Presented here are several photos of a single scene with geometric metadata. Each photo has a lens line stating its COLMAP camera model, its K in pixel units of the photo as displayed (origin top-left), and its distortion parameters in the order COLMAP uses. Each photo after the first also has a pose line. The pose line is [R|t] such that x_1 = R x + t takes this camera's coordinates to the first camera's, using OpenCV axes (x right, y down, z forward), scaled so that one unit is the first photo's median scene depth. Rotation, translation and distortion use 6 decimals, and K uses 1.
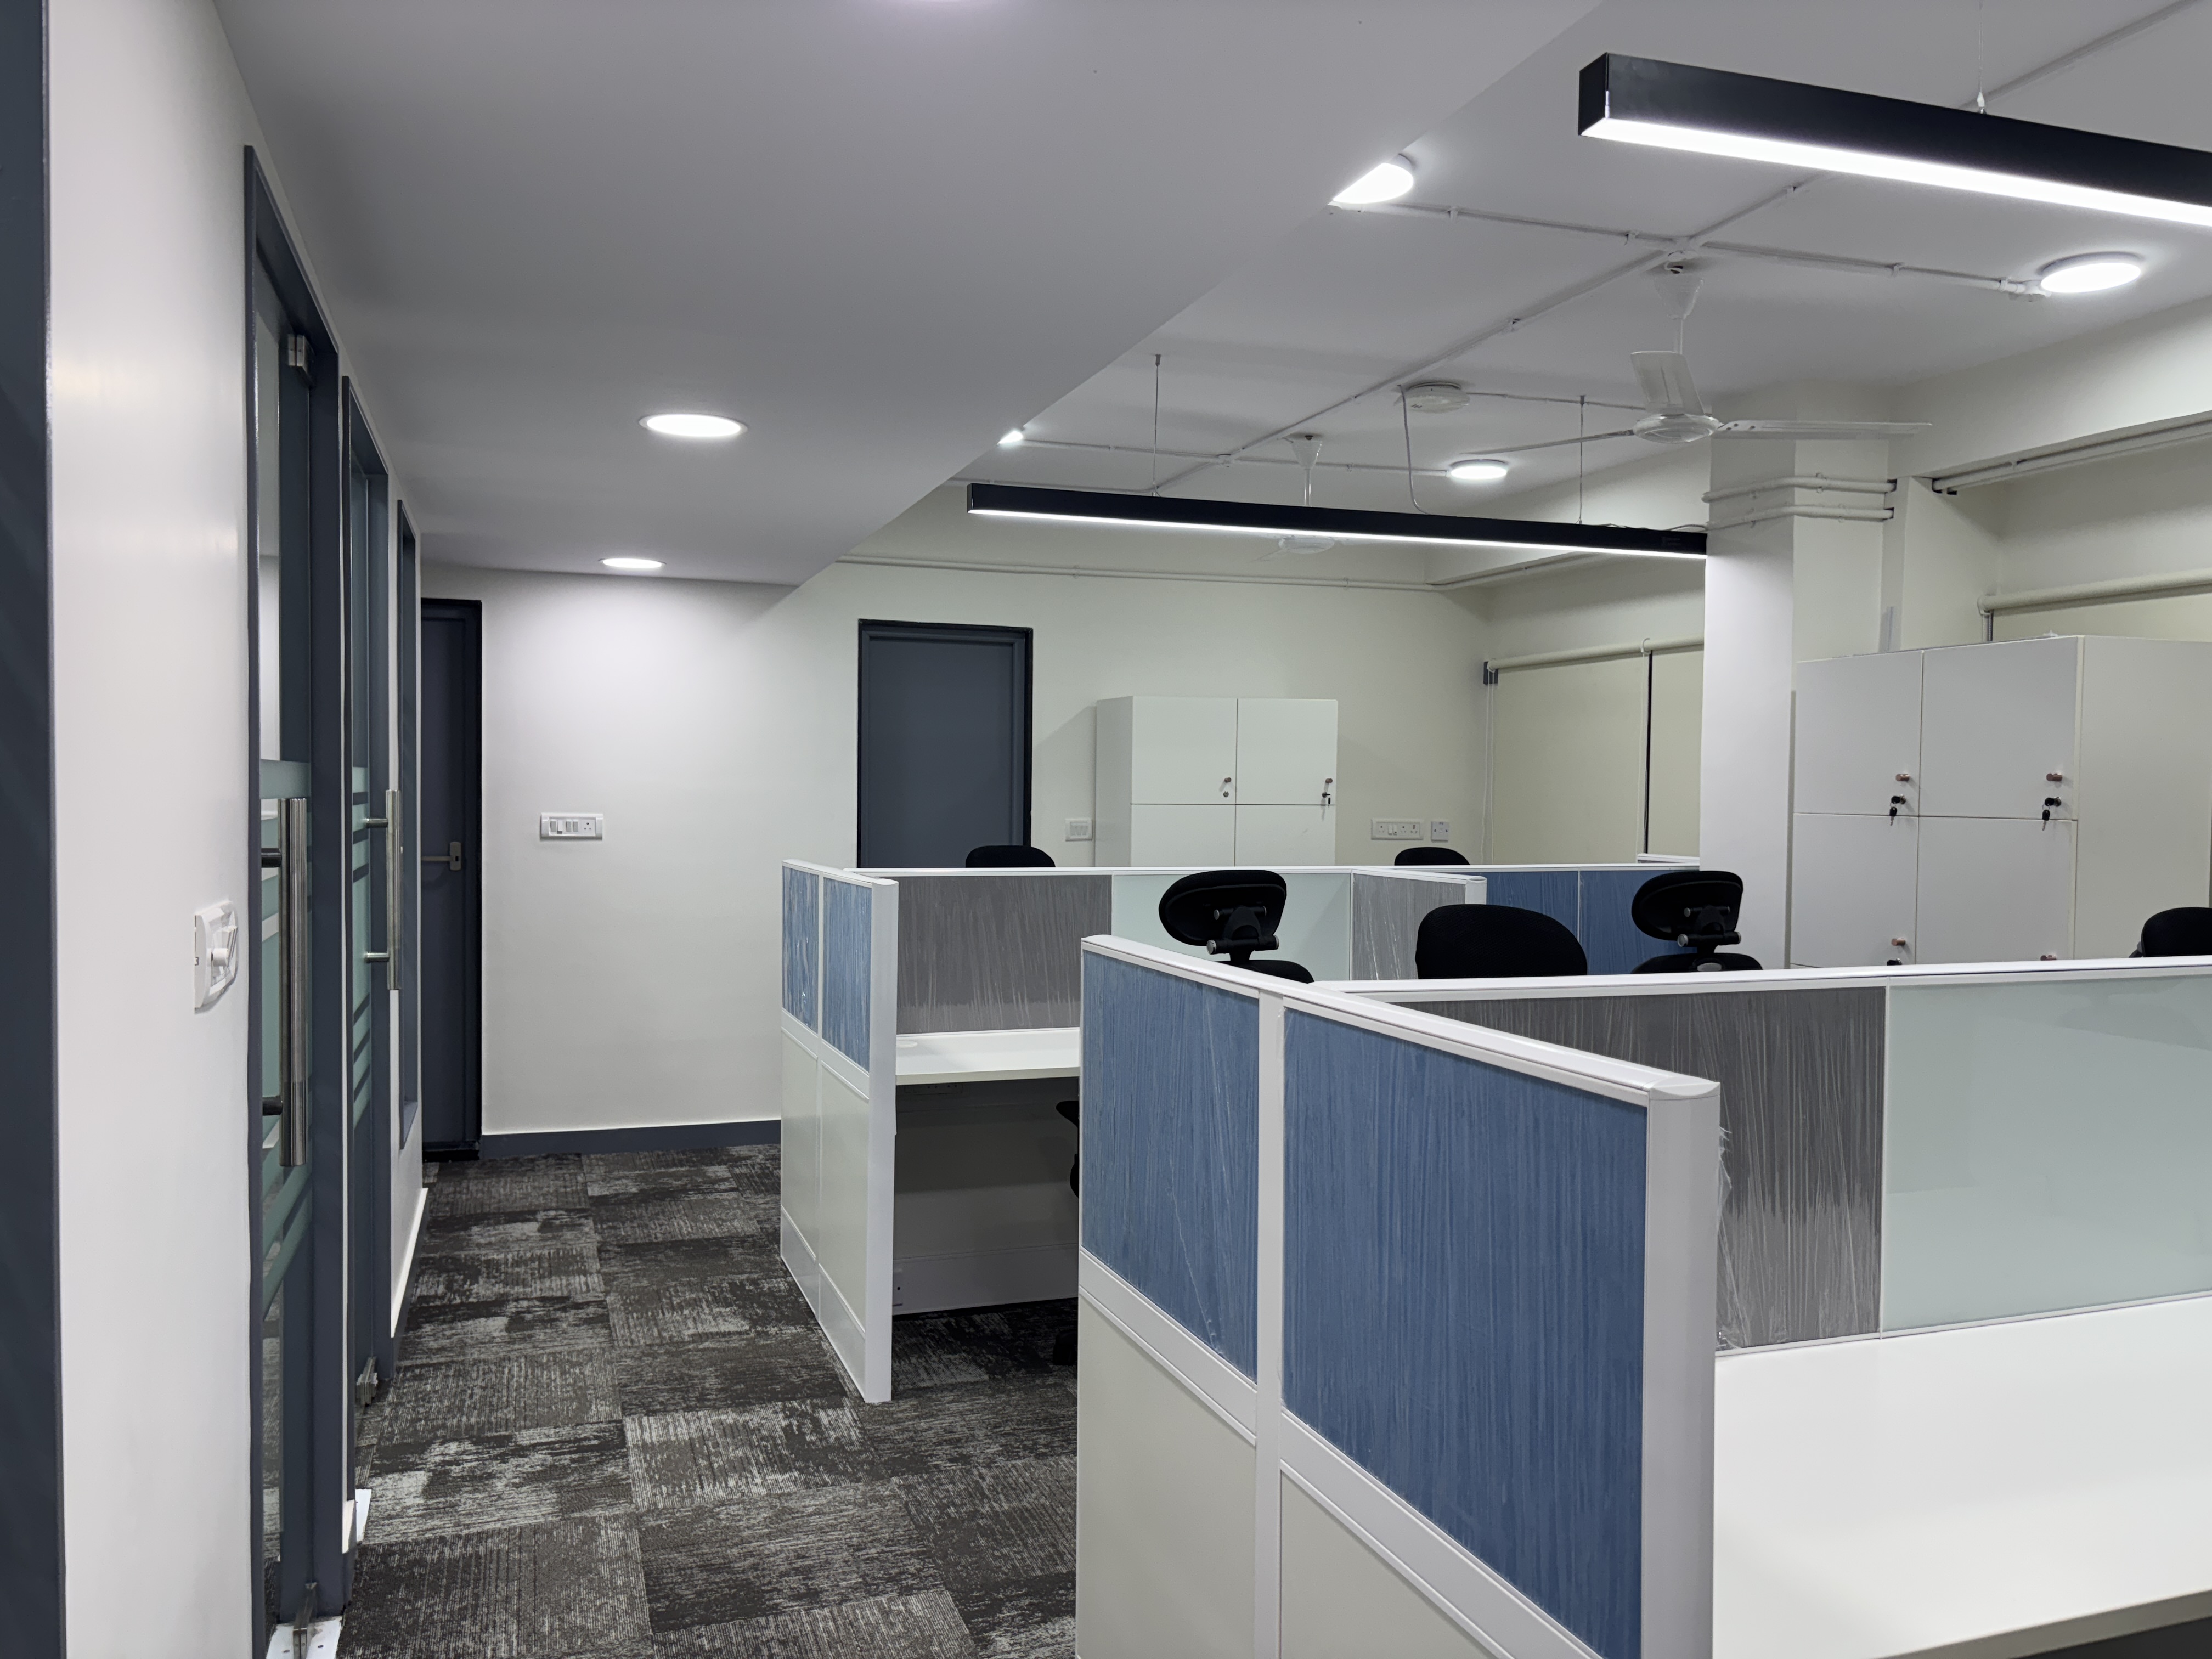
lens RADIAL K [[1678.9, 0, 1088.2], [0, 1678.9, 852.1], [0, 0, 1]] dist [0.050053, -0.063393]
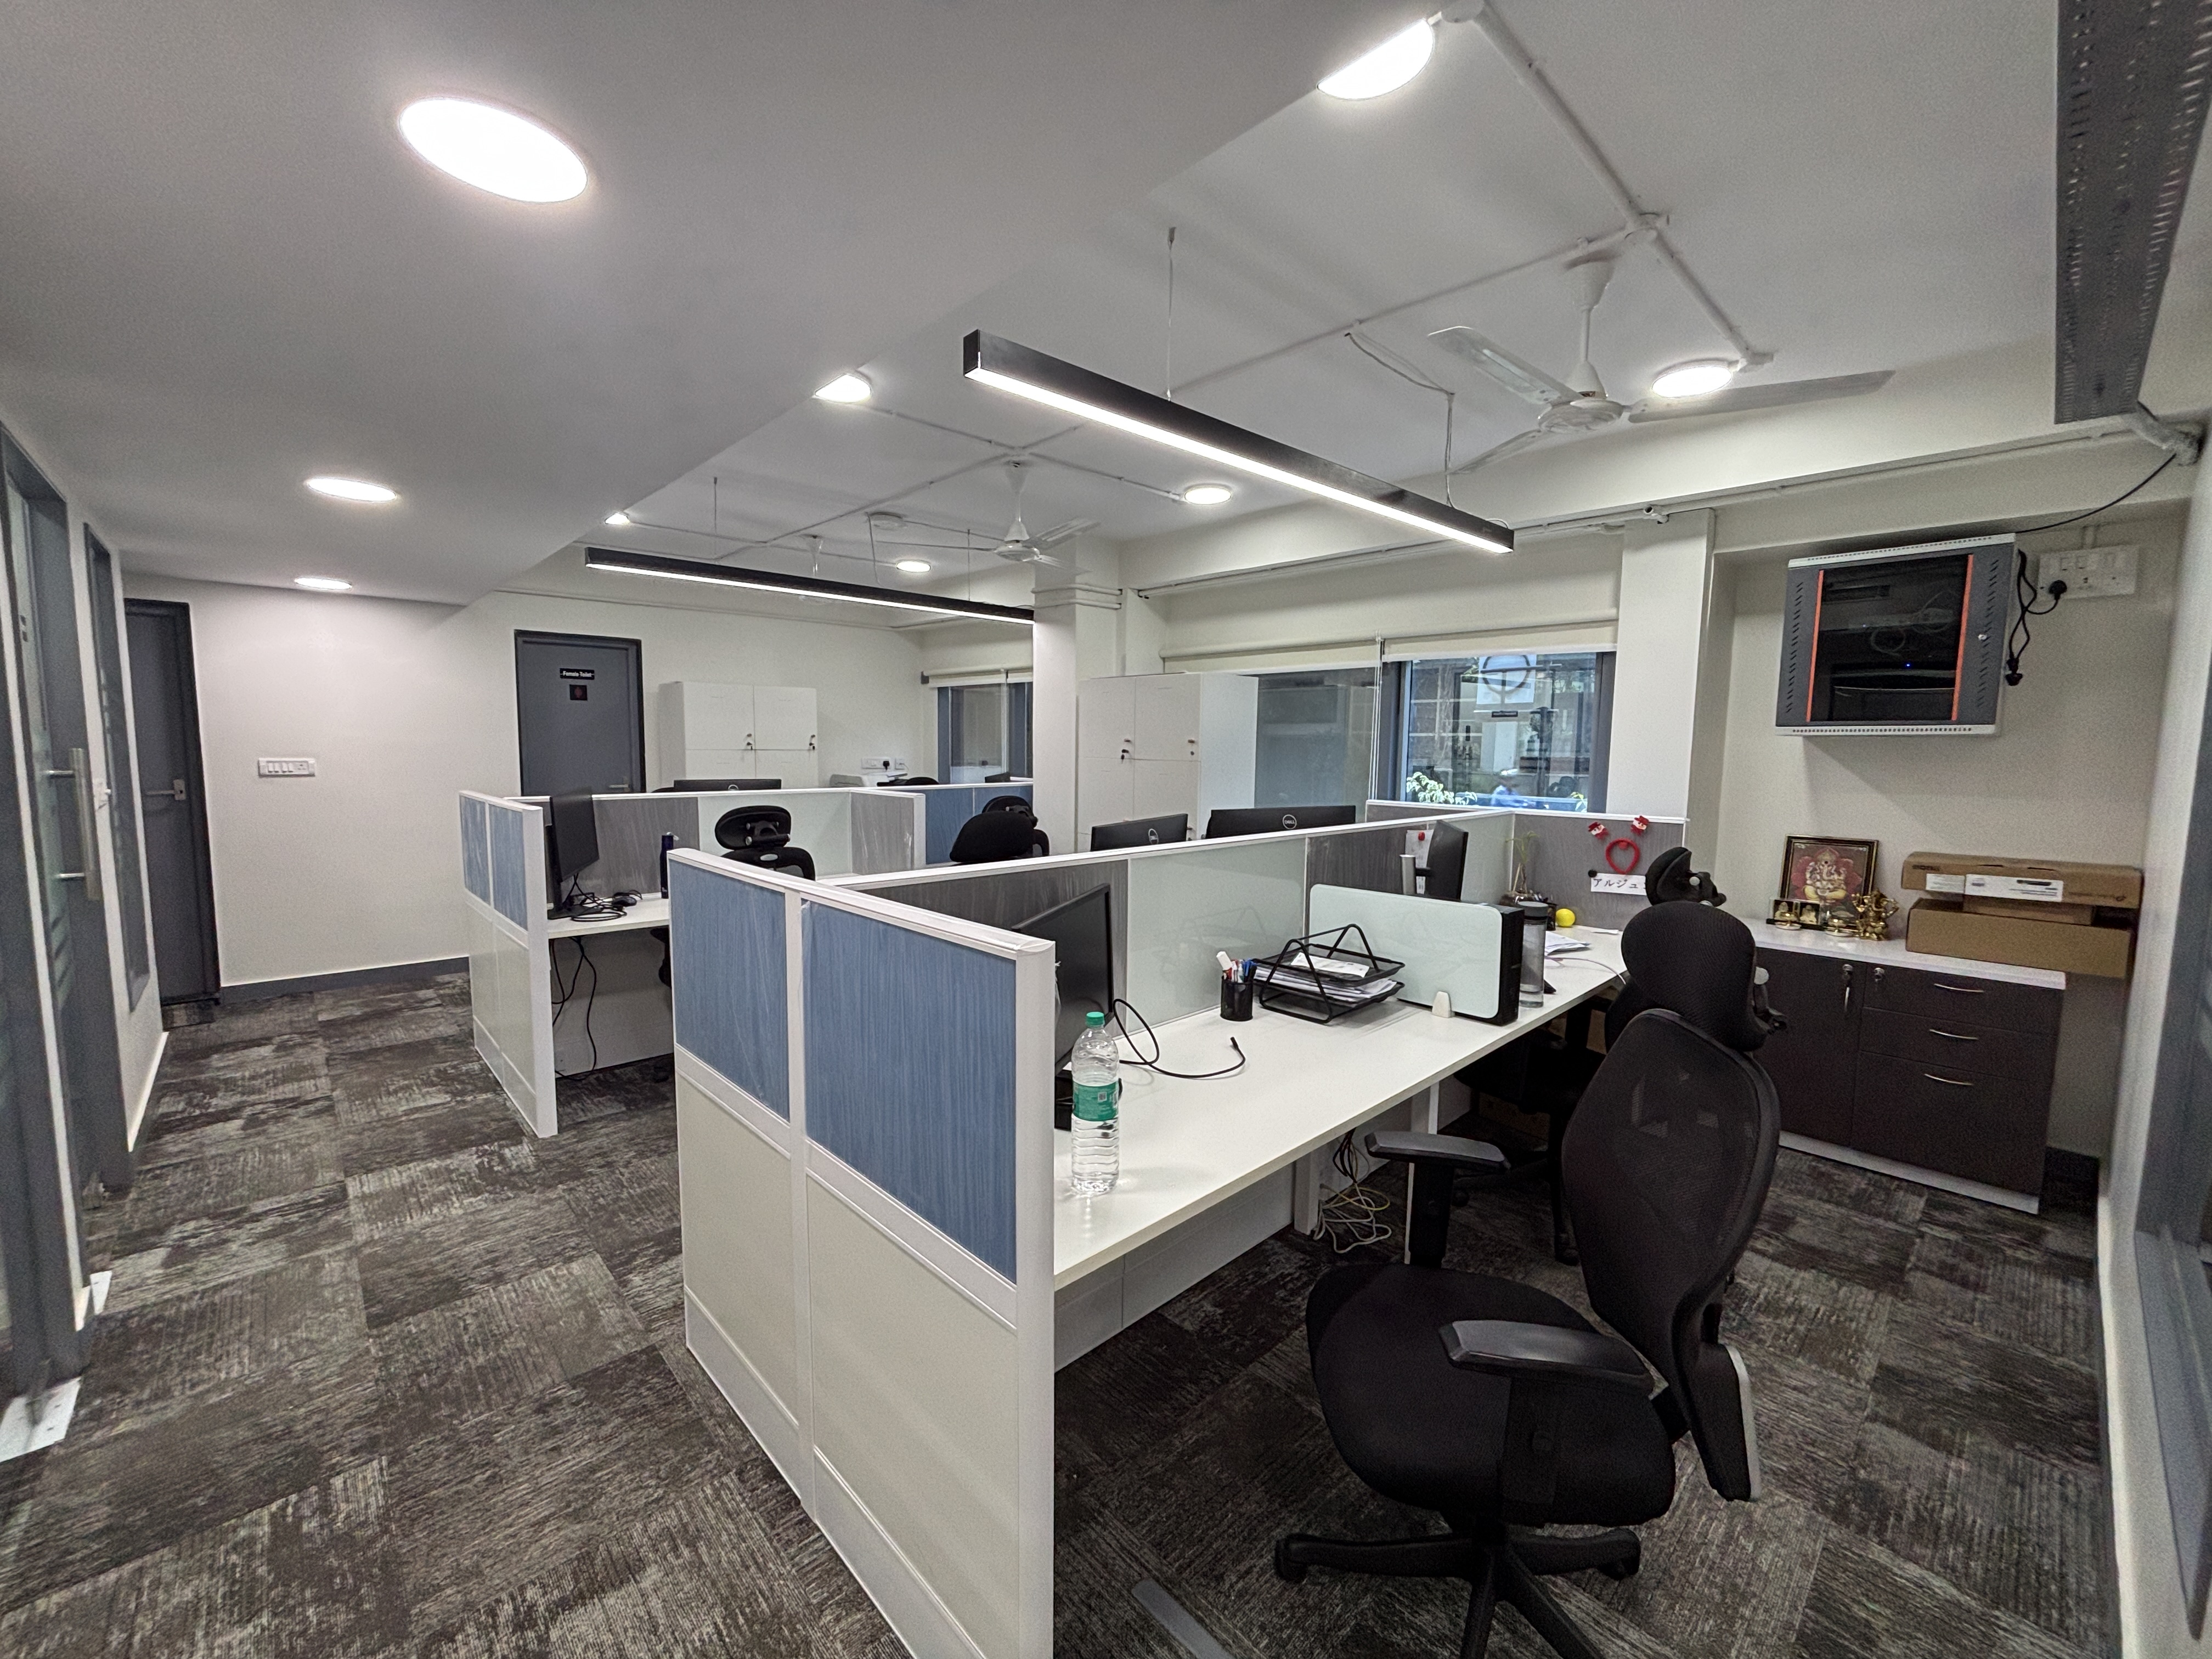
lens RADIAL K [[892.9, 0, 1097.7], [0, 892.9, 828.8], [0, 0, 1]] dist [0.000677, 0.000002]
pose [[0.911874, -0.037650, 0.408740, 0.013548], [0.010092, 0.997540, 0.069370, -0.014240], [-0.410347, -0.059132, 0.910011, 0.048782]]
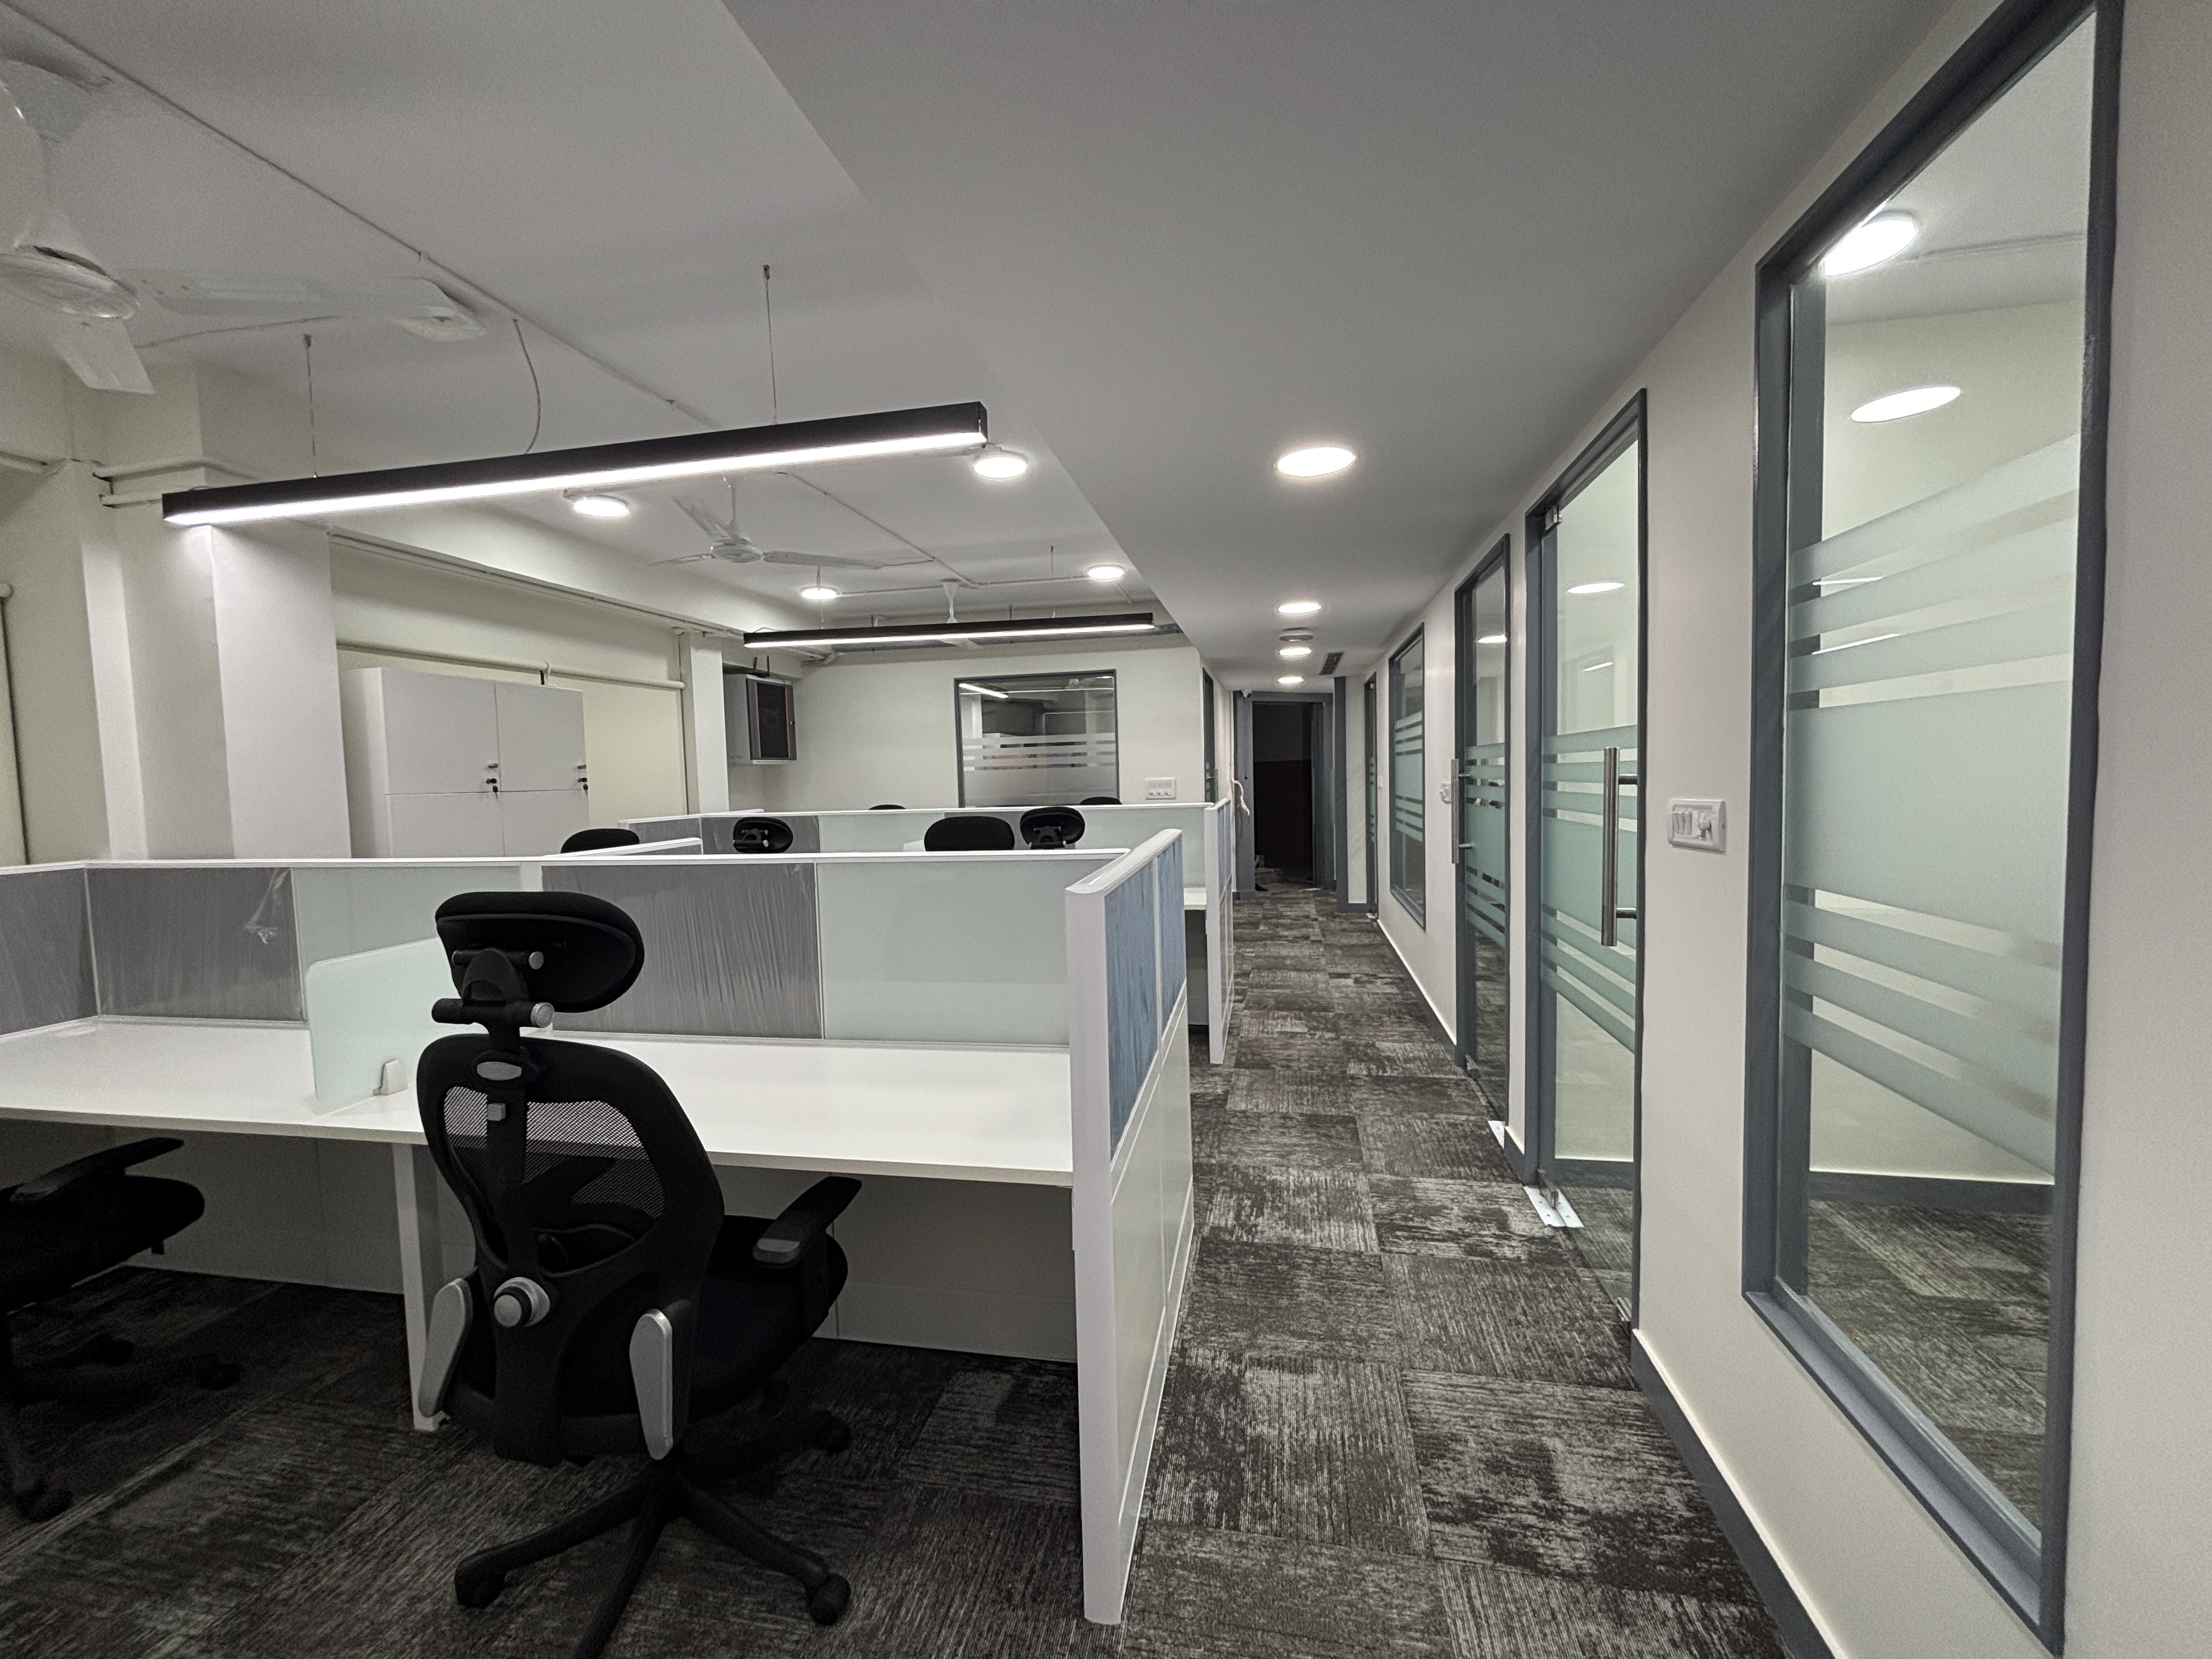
lens RADIAL K [[892.9, 0, 1102.2], [0, 892.9, 831.1], [0, 0, 1]] dist [0.000677, 0.000002]
pose [[-0.864621, -0.016950, 0.502138, -0.428799], [0.037389, 0.994489, 0.097949, -0.051898], [-0.501031, 0.103463, -0.859222, 1.657486]]
